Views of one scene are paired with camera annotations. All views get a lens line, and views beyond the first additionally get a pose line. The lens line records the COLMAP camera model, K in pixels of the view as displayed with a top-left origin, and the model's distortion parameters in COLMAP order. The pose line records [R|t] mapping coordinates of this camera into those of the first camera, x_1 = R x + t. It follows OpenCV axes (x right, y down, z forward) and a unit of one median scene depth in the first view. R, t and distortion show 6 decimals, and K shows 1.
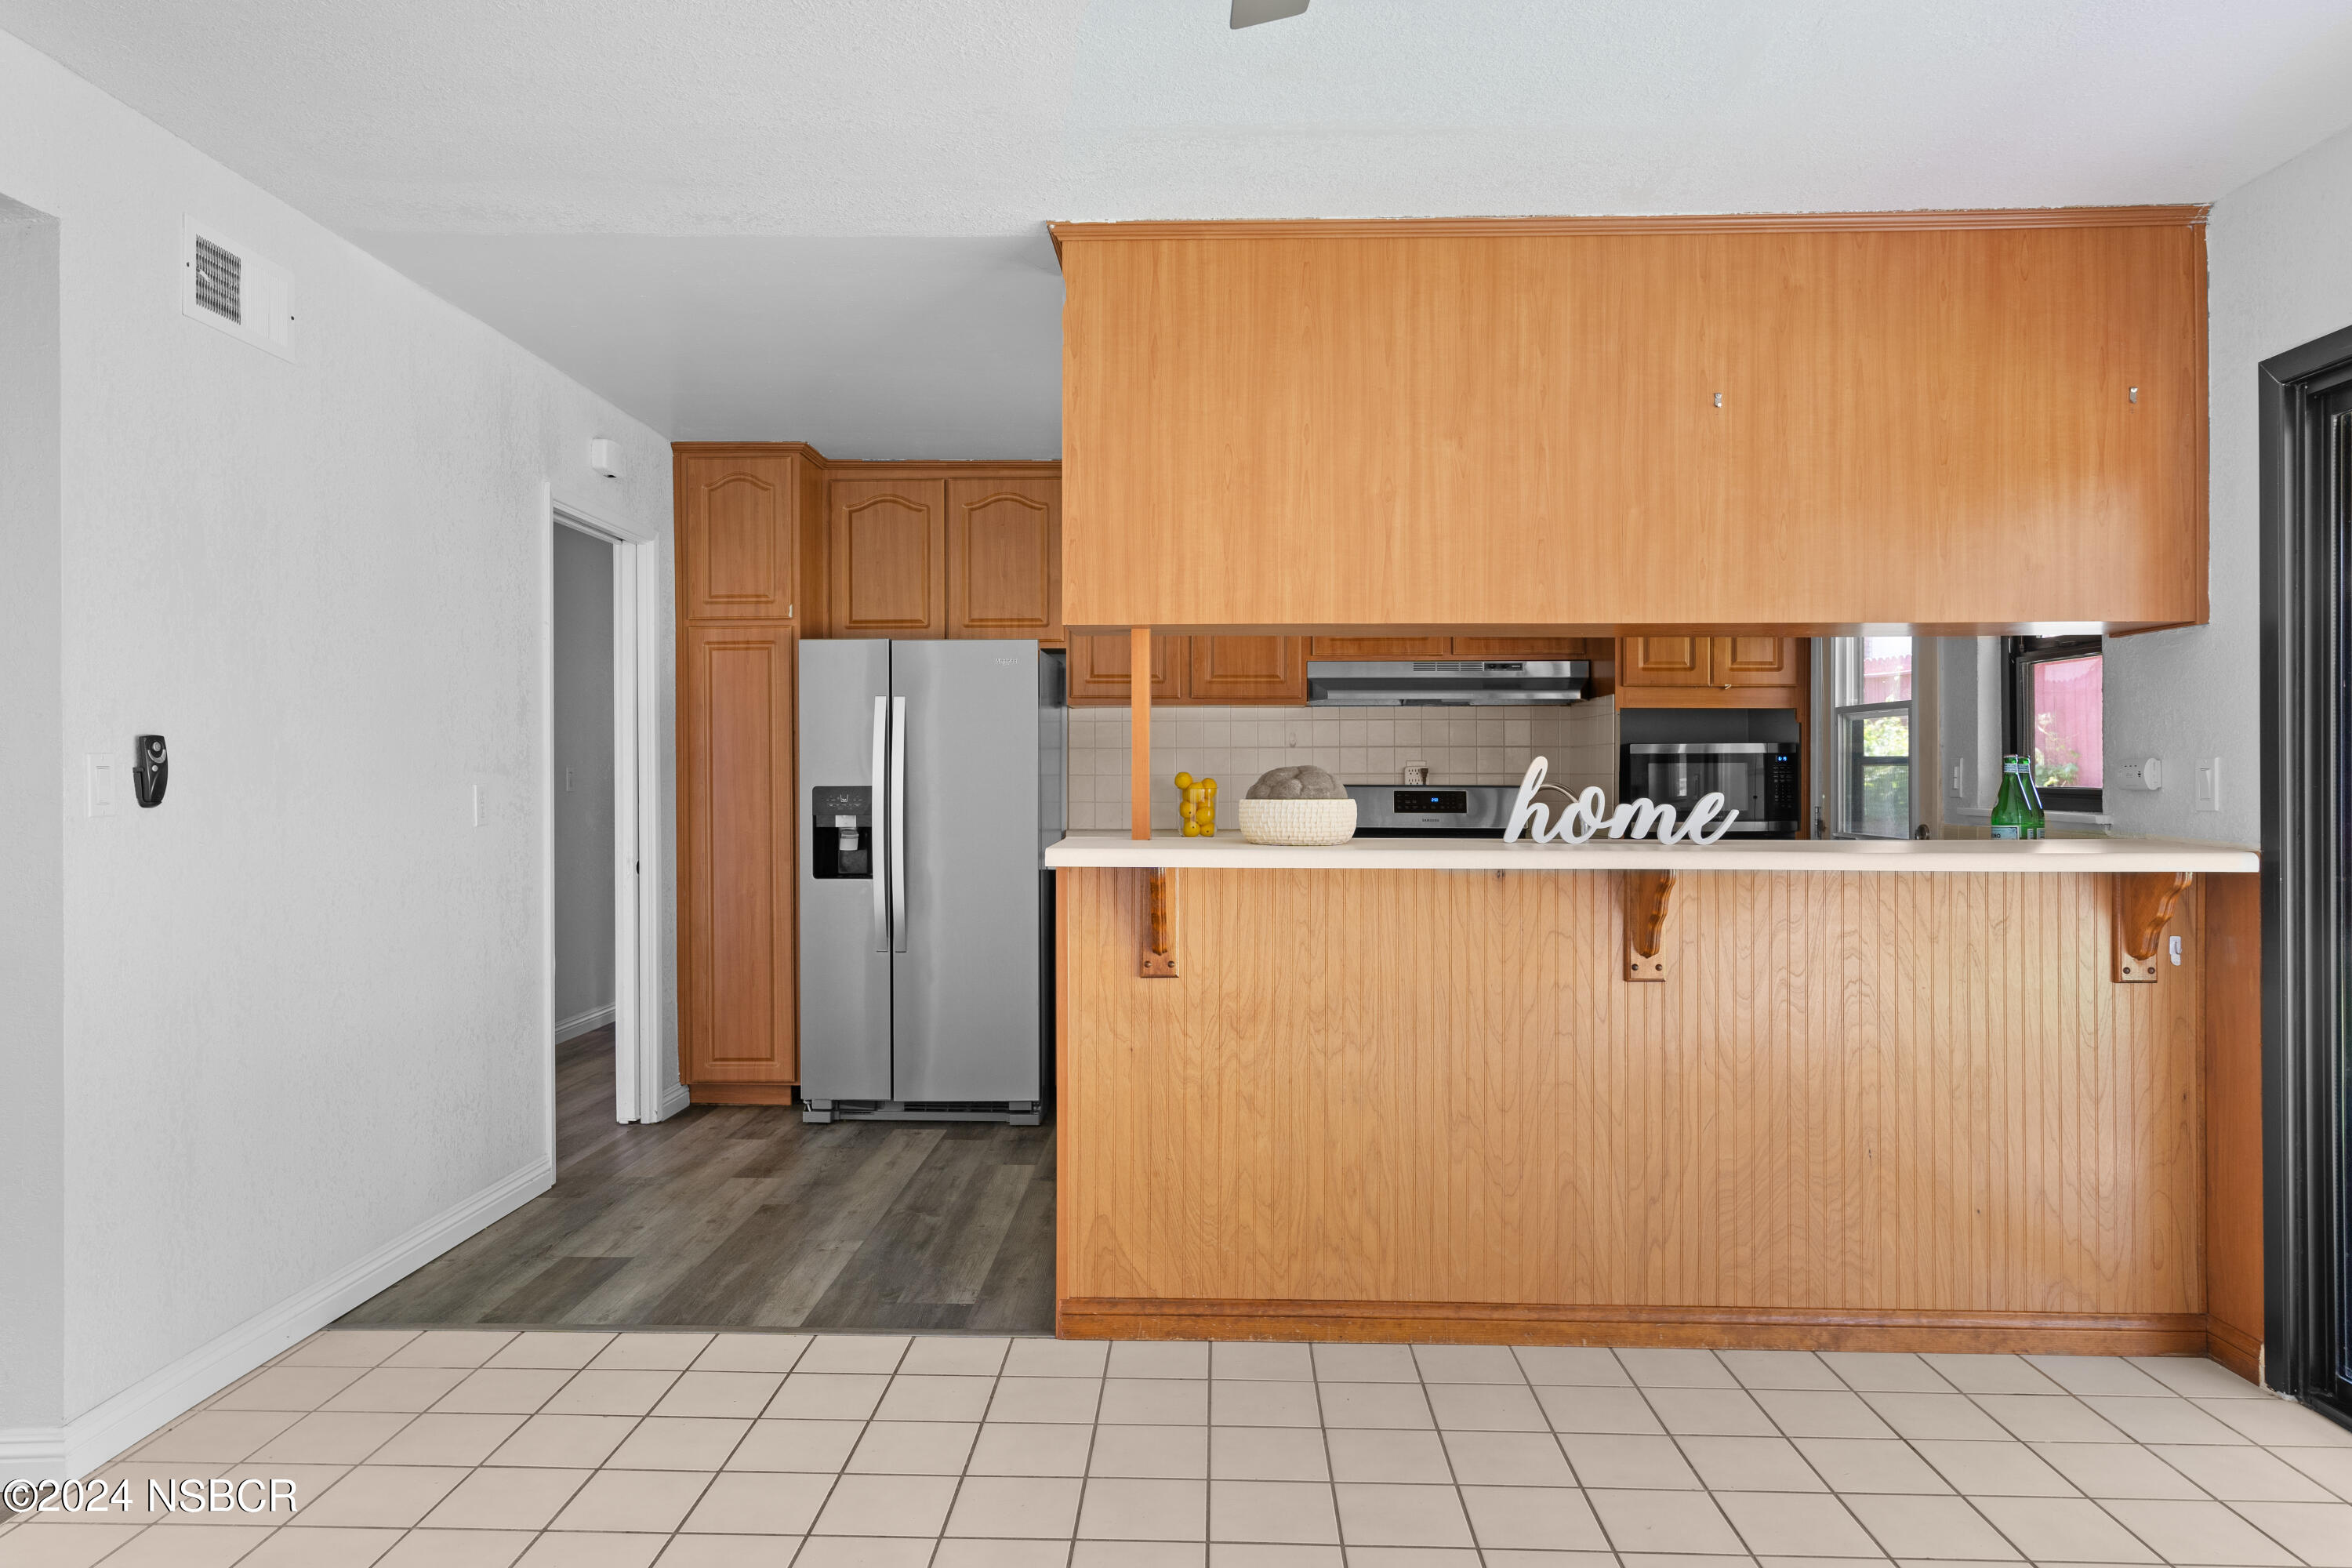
lens RADIAL K [[899.6, 0, 1176.0], [0, 899.6, 784.0], [0, 0, 1]] dist [-0.000215, -0.000157]
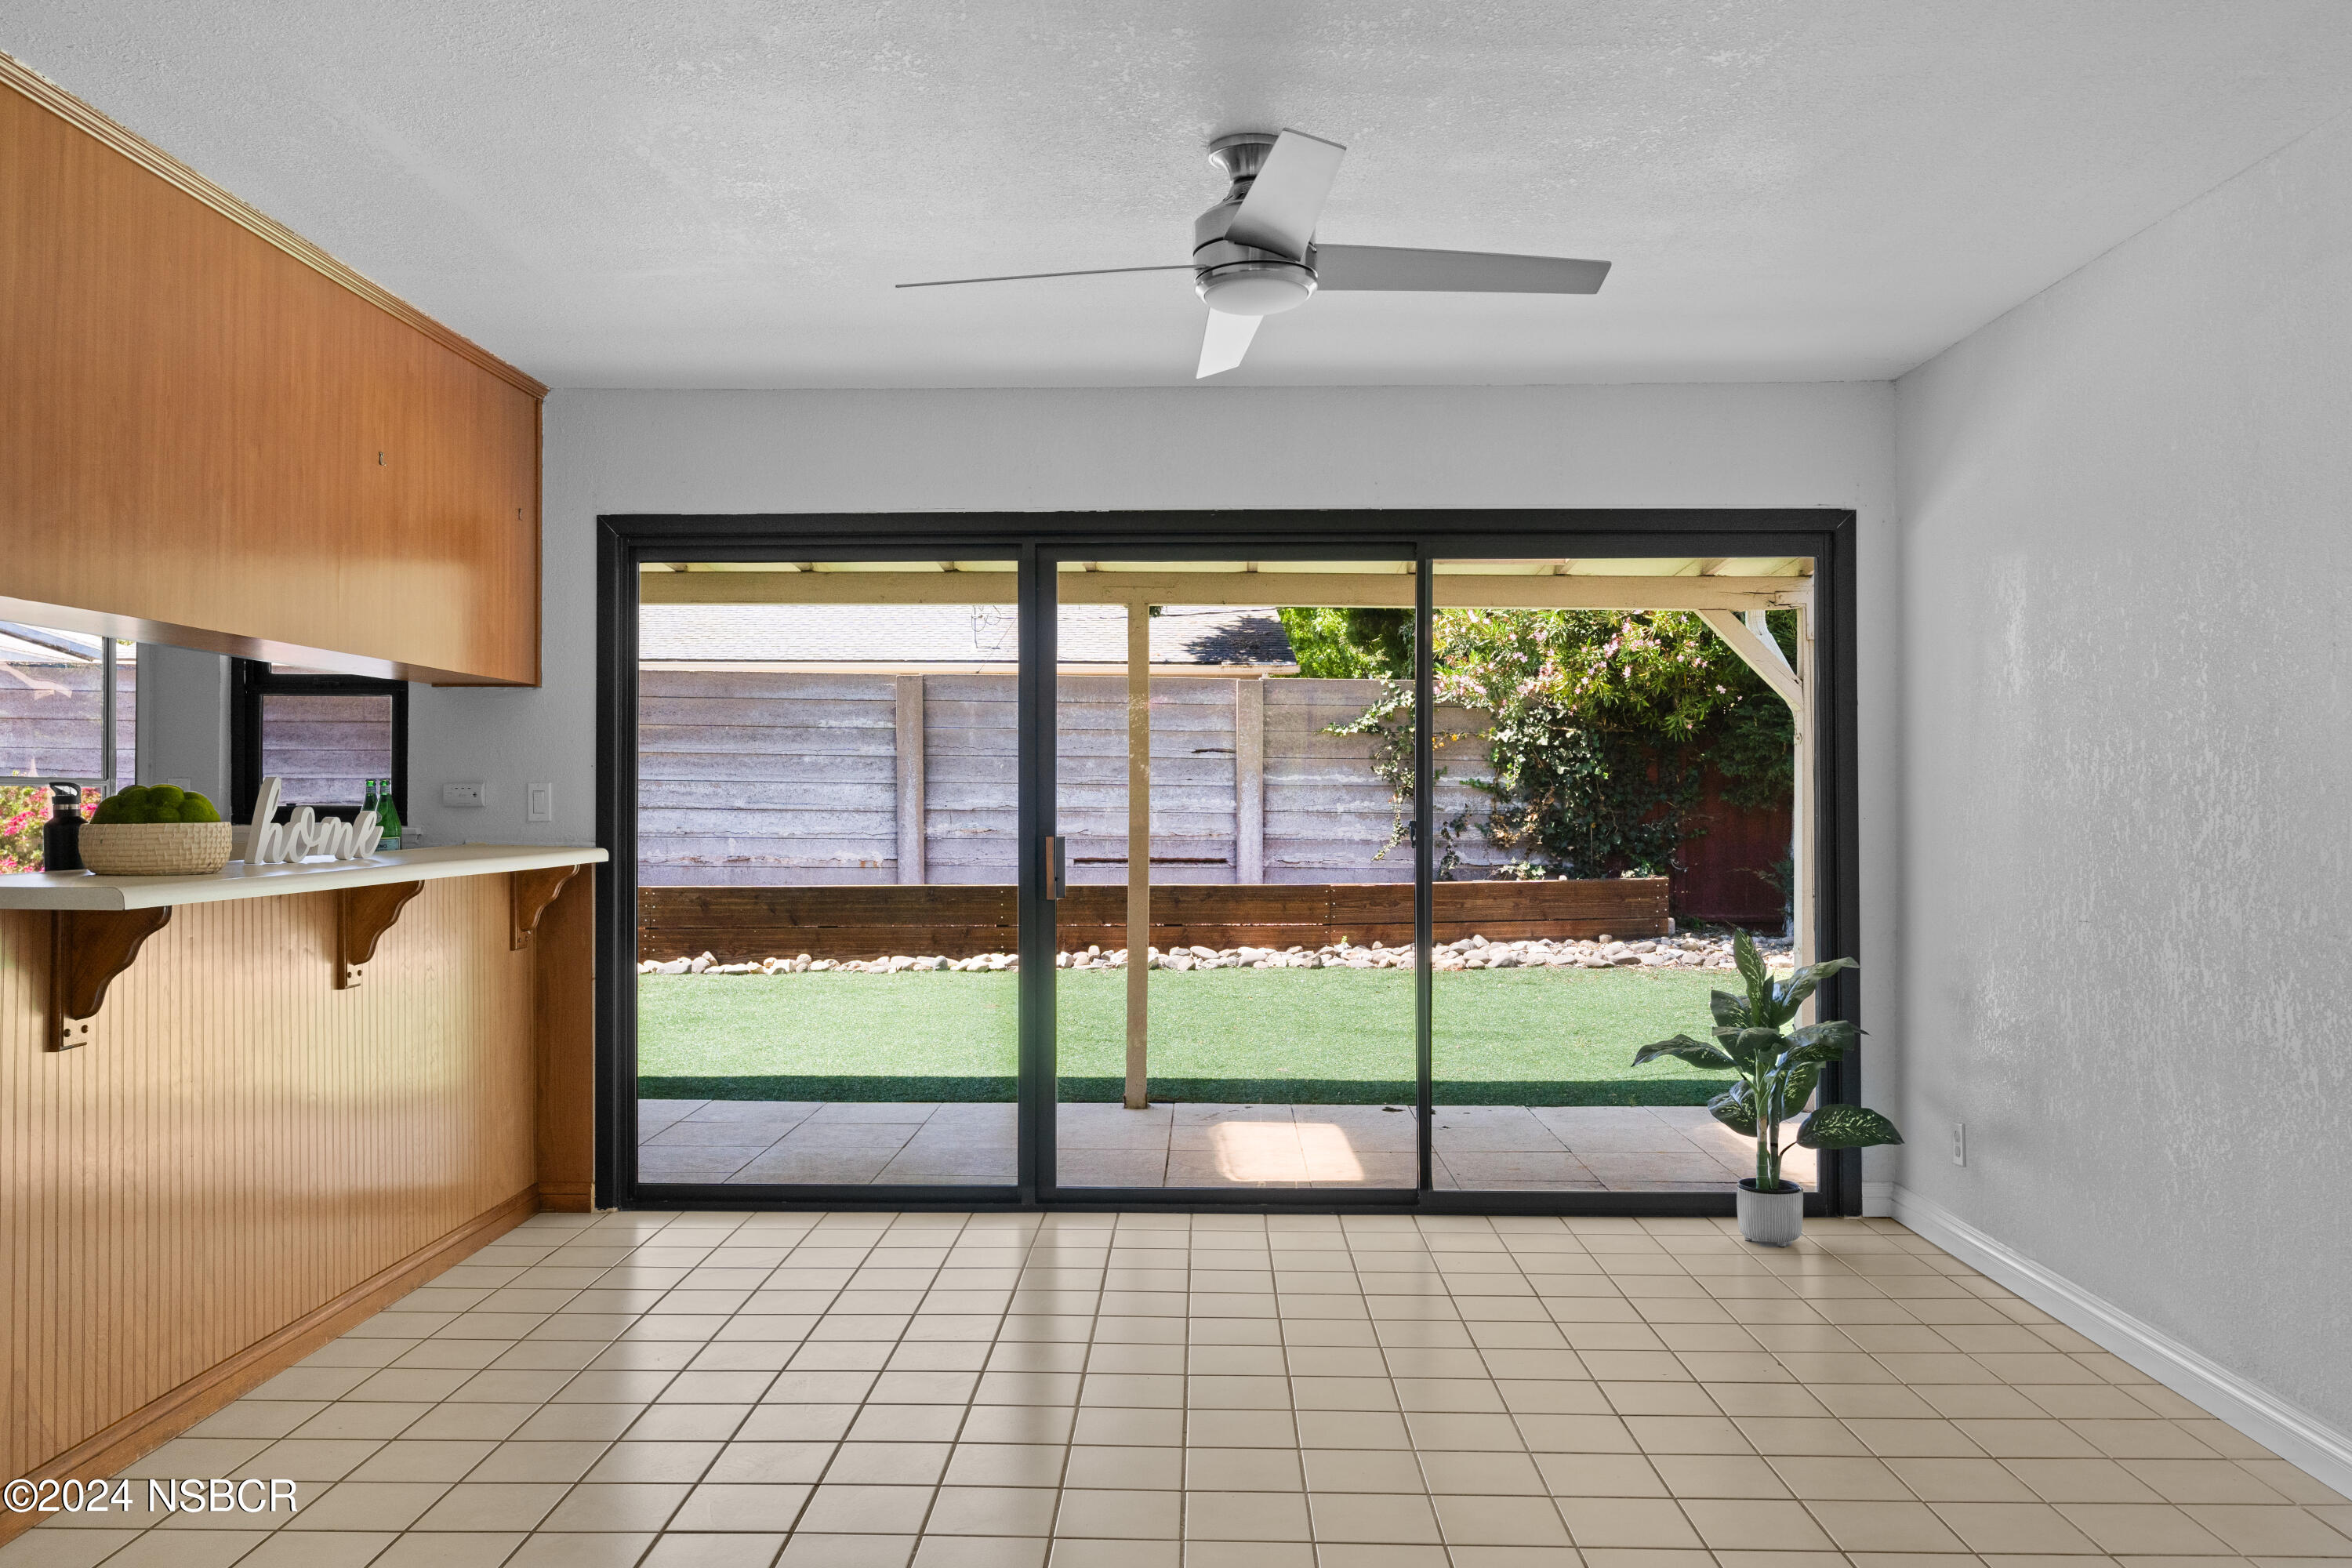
lens RADIAL K [[1780.9, 0, 1176.0], [0, 1780.9, 784.0], [0, 0, 1]] dist [0.002740, 0.001282]
pose [[-0.008122, 0.006024, 0.999949, -1.570330], [0.004234, 0.999973, -0.005990, -0.006347], [-0.999958, 0.004185, -0.008147, 0.031360]]
